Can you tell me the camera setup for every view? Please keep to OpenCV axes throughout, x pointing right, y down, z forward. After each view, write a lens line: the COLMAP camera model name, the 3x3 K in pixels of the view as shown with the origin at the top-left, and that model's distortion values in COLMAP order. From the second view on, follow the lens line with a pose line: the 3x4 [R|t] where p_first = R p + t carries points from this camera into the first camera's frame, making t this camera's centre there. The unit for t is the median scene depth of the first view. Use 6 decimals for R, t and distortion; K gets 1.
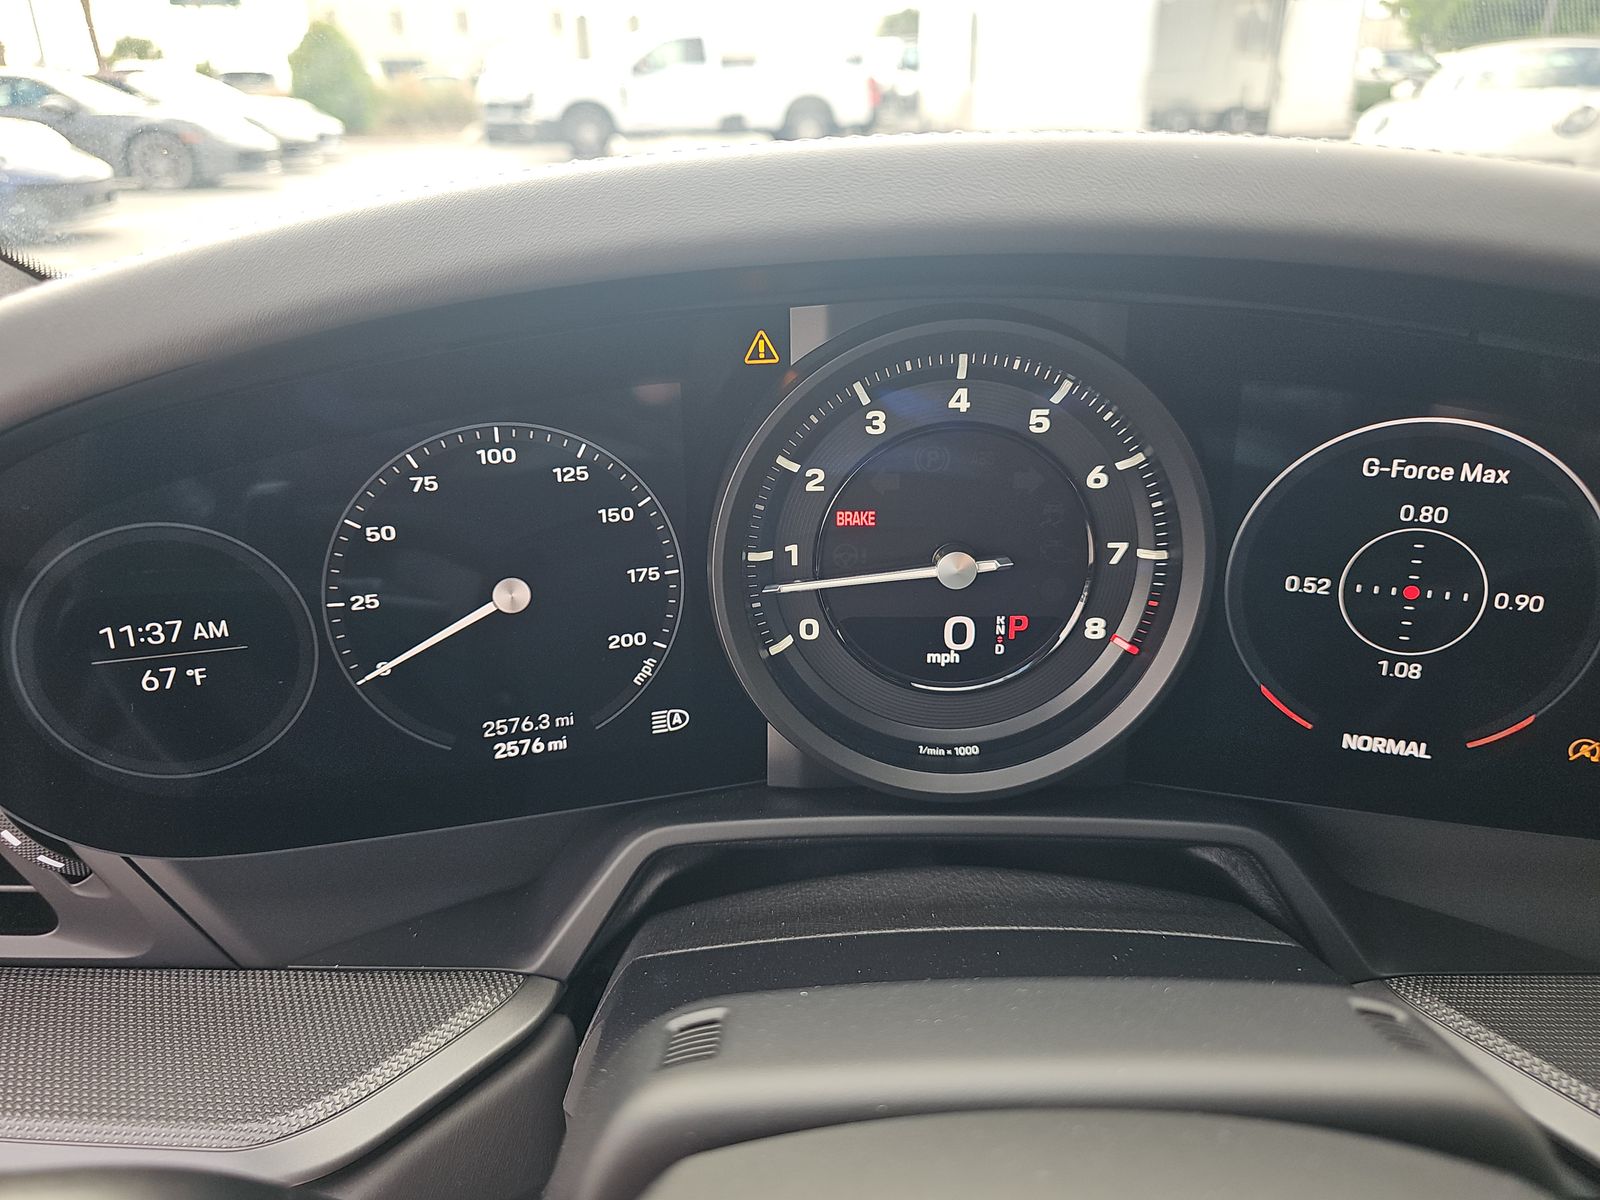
lens RADIAL K [[1070.5, 0, 800.0], [0, 1070.5, 600.0], [0, 0, 1]] dist [0.010418, -0.000021]
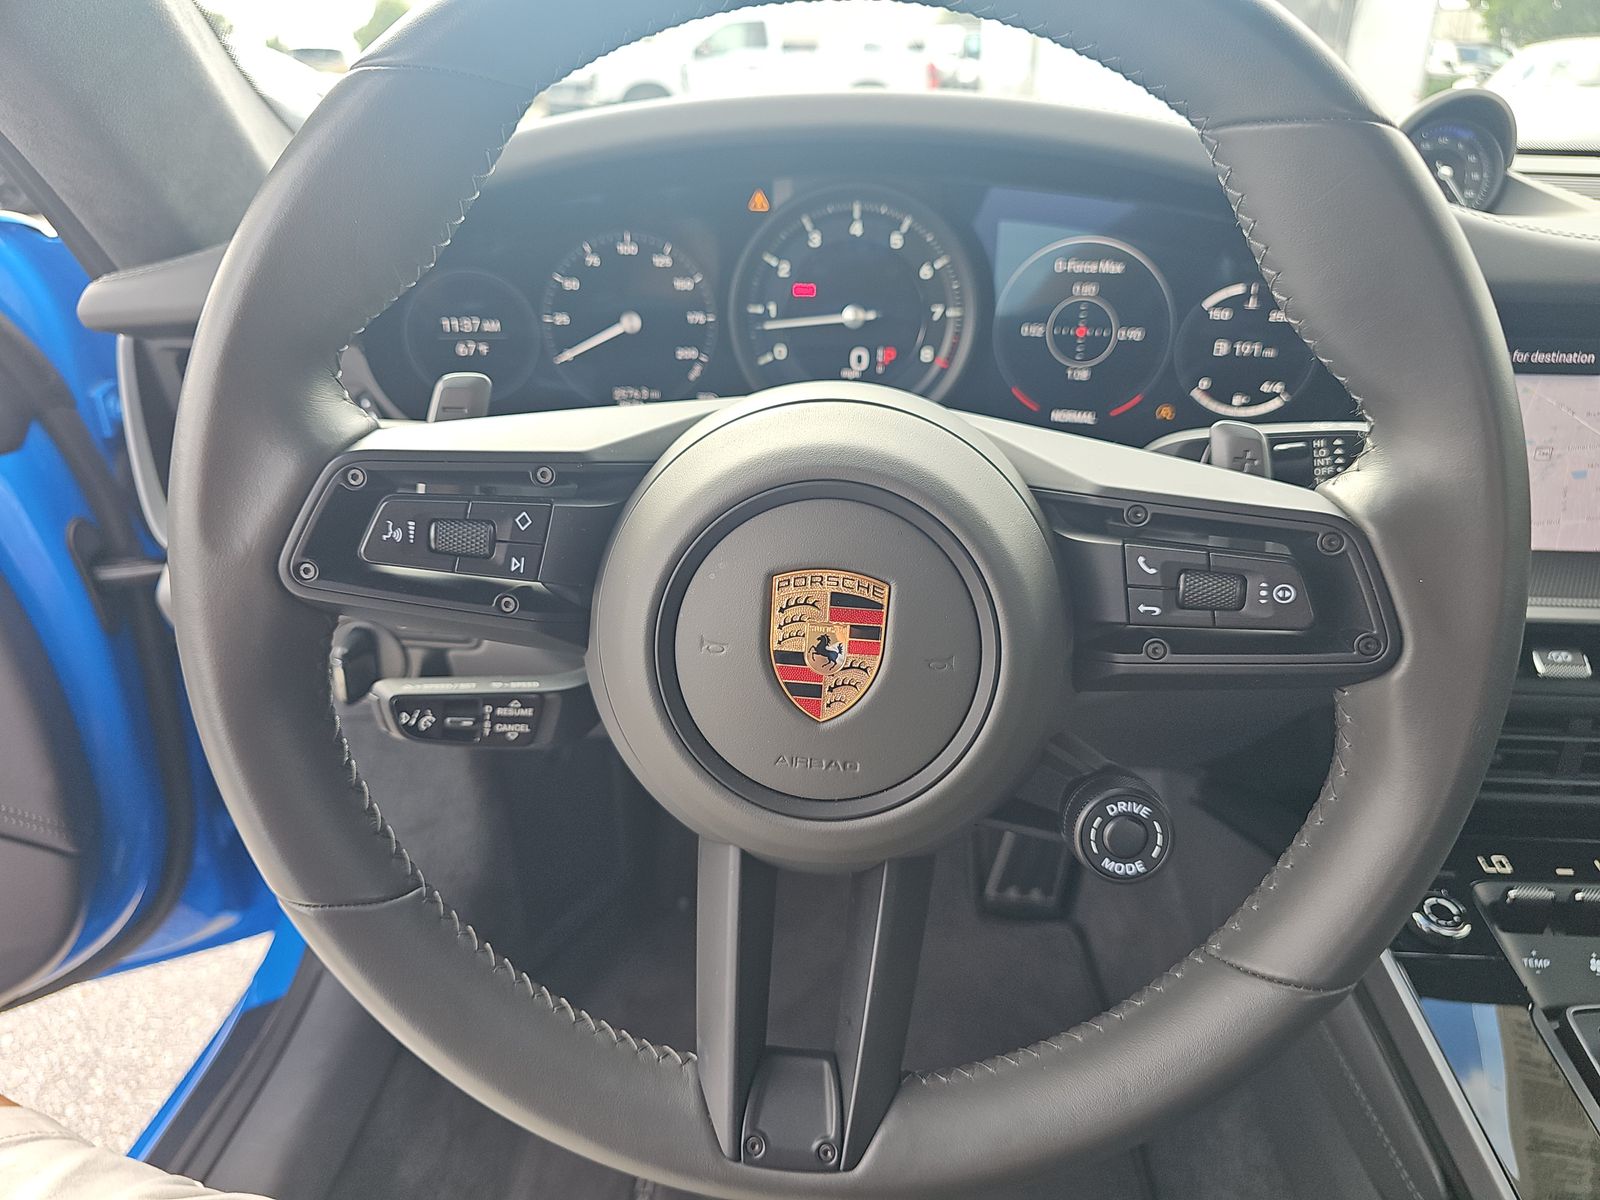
lens RADIAL K [[1039.3, 0, 800.0], [0, 1039.3, 600.0], [0, 0, 1]] dist [0.026524, -0.001272]
pose [[0.998660, 0.035811, -0.037354, 0.140501], [-0.035022, 0.999154, 0.021567, 0.465522], [0.038095, -0.020230, 0.999069, -0.960365]]
